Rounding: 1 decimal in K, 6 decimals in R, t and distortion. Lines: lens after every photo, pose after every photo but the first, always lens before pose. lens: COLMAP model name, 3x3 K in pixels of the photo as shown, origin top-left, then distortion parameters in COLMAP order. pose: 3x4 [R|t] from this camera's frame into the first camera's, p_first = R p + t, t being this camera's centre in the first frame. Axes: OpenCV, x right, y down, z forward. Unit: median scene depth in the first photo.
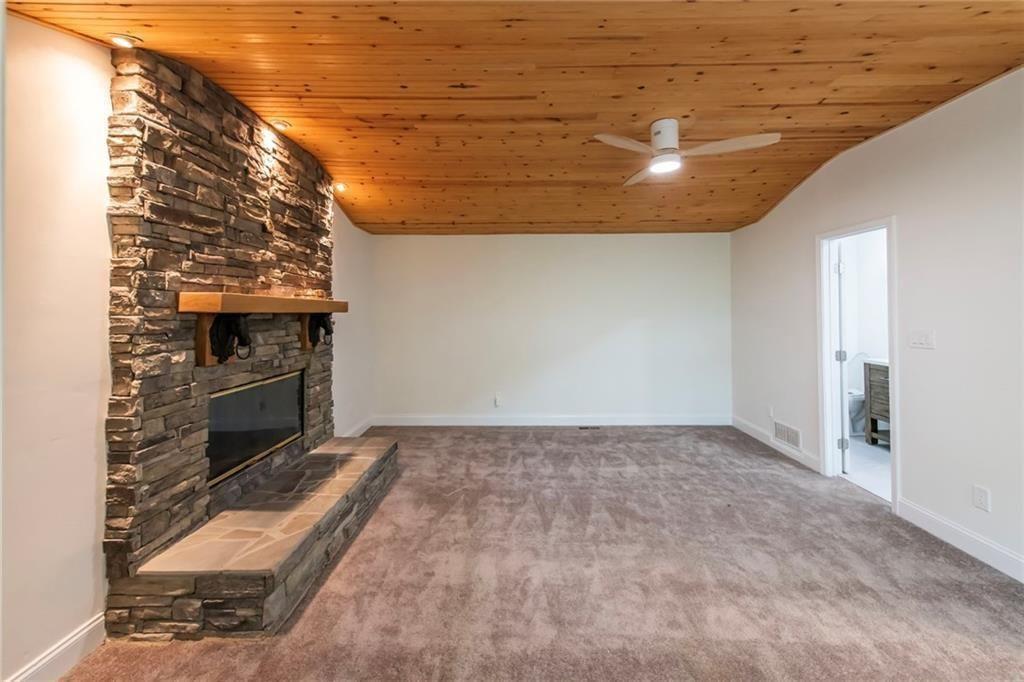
lens RADIAL K [[415.2, 0, 511.3], [0, 415.2, 313.4], [0, 0, 1]] dist [0.001410, -0.000122]
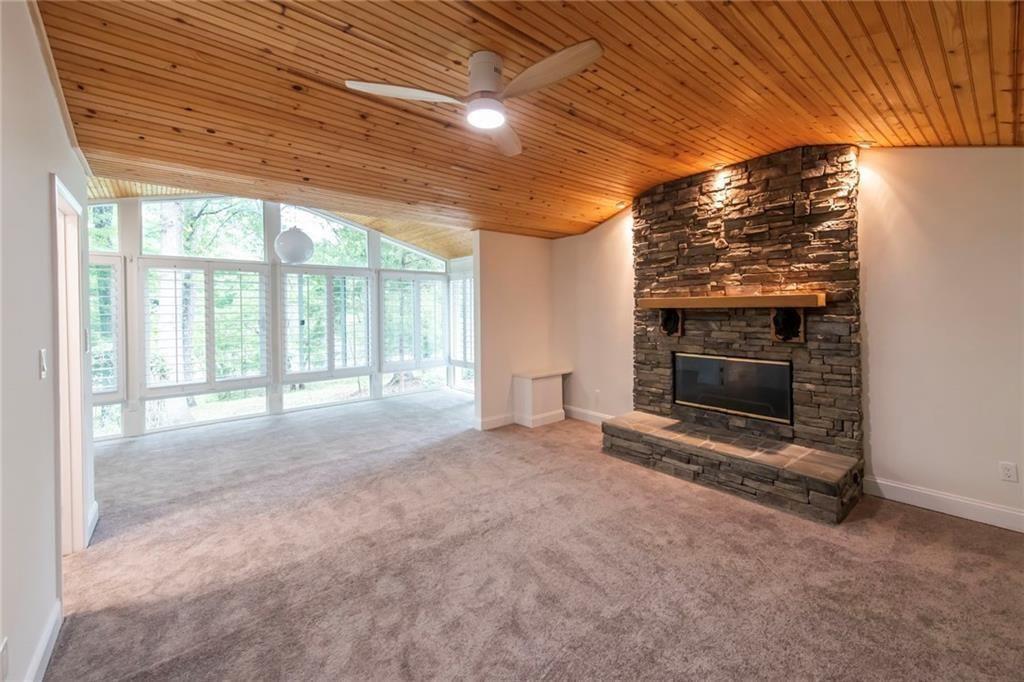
lens RADIAL K [[415.2, 0, 511.3], [0, 415.2, 313.4], [0, 0, 1]] dist [0.001410, -0.000122]
pose [[-0.770332, 0.026697, -0.637083, 0.858205], [0.015466, 0.999611, 0.023188, -0.026000], [0.637455, 0.008009, -0.770446, 1.688978]]
